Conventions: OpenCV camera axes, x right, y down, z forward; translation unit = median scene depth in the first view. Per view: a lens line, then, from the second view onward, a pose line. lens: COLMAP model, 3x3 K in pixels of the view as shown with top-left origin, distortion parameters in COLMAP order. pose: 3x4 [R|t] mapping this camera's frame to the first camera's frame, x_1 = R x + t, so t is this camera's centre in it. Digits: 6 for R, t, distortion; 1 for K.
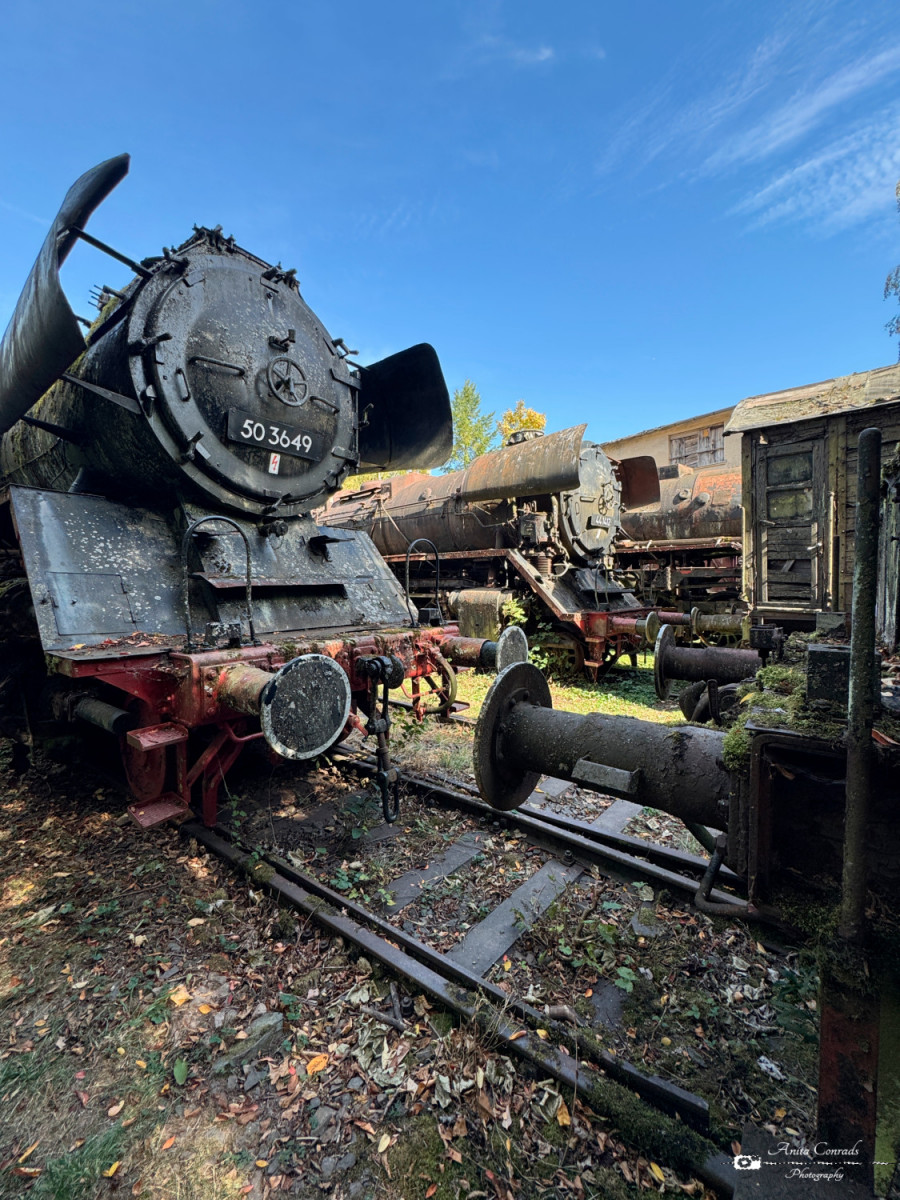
lens RADIAL K [[474.2, 0, 457.6], [0, 474.2, 601.8], [0, 0, 1]] dist [0.004219, 0.000235]
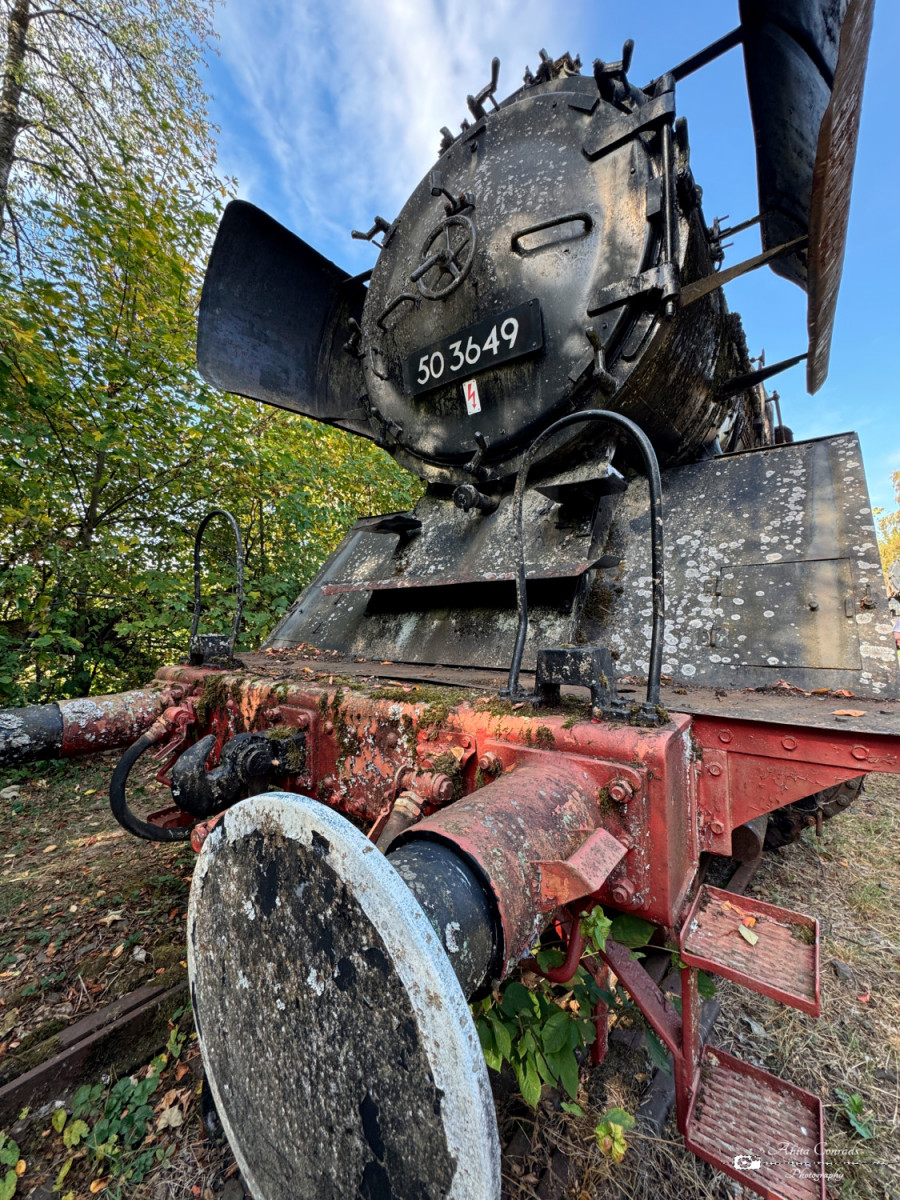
lens RADIAL K [[475.8, 0, 450.8], [0, 475.8, 599.9], [0, 0, 1]] dist [-0.001196, 0.000506]
pose [[0.003755, -0.006491, -0.999972, 0.252834], [-0.007275, 0.999952, -0.006518, -0.014505], [0.999966, 0.007299, 0.003707, 0.976179]]
